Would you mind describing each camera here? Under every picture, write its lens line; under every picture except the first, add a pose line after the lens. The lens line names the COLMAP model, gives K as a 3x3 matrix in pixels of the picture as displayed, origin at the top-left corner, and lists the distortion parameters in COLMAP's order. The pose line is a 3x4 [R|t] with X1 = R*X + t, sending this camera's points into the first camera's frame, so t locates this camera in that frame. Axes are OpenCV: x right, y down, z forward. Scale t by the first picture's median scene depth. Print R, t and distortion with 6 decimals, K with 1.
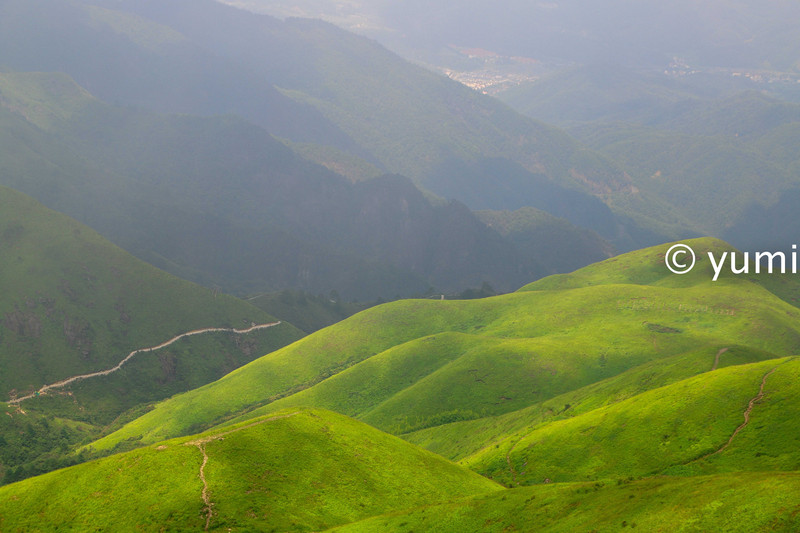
lens RADIAL K [[2268.6, 0, 400.9], [0, 2268.6, 239.8], [0, 0, 1]] dist [0.617846, 0.119098]
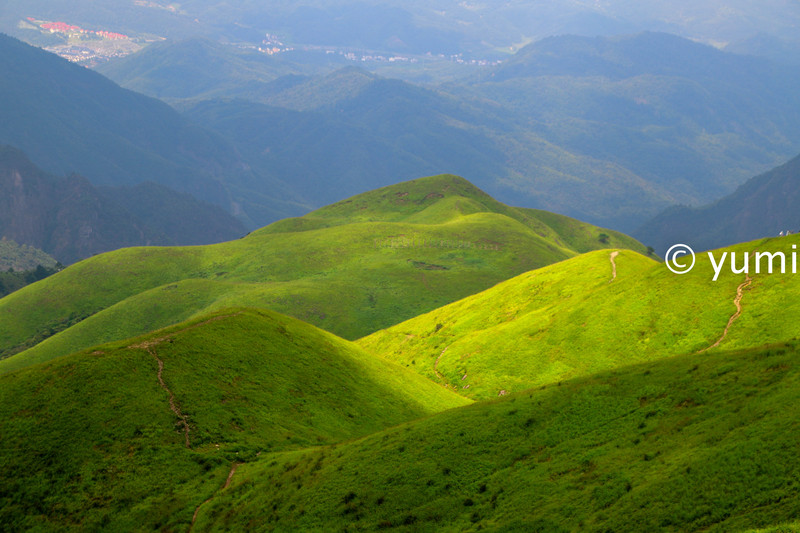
lens RADIAL K [[2268.6, 0, 400.9], [0, 2268.6, 239.8], [0, 0, 1]] dist [0.617846, 0.119098]
pose [[0.976729, -0.025215, 0.212988, -0.091486], [0.026315, 0.999651, -0.002332, 0.030504], [-0.212855, 0.007882, 0.977052, 0.114801]]
